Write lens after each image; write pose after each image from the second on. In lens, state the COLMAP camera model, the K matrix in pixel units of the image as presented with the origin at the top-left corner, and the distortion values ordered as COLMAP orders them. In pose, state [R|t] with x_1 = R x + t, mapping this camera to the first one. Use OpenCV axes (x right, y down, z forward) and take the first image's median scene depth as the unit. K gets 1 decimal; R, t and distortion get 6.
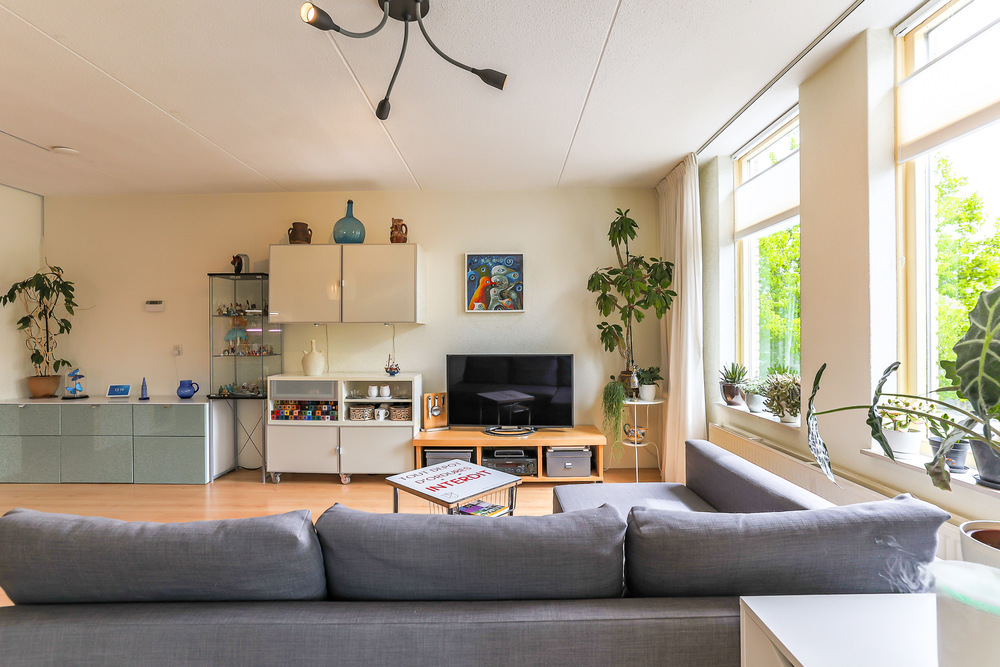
lens RADIAL K [[458.1, 0, 505.0], [0, 458.1, 333.2], [0, 0, 1]] dist [-0.030954, 0.001781]
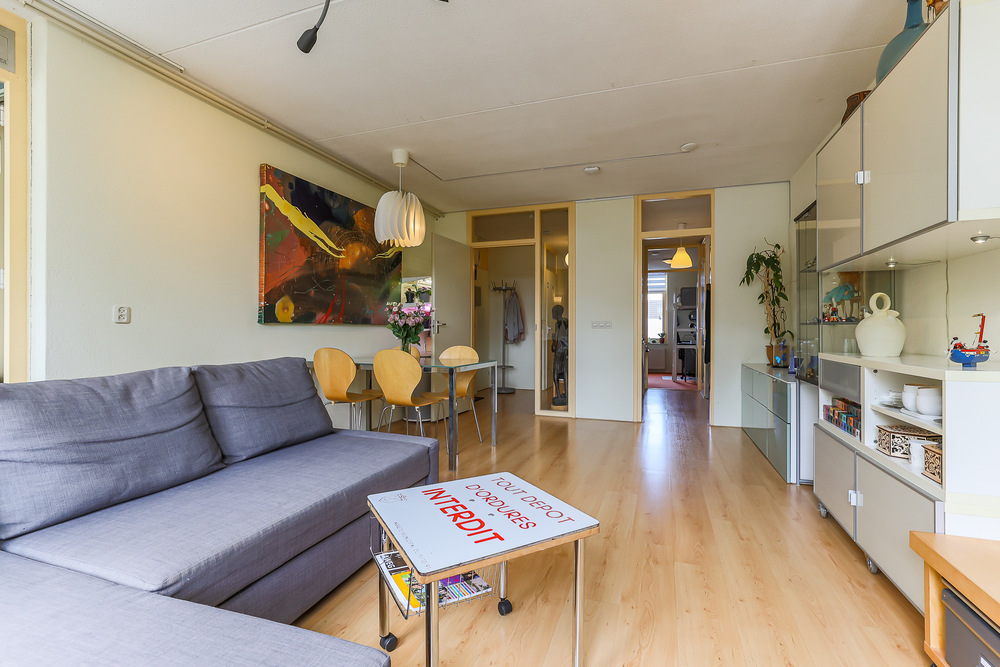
lens RADIAL K [[458.1, 0, 502.3], [0, 458.1, 331.8], [0, 0, 1]] dist [-0.030954, 0.001781]
pose [[-0.330251, 0.000715, -0.943893, 0.393429], [-0.001406, 0.999998, 0.001249, 0.099822], [0.943892, 0.001740, -0.330250, 1.196401]]
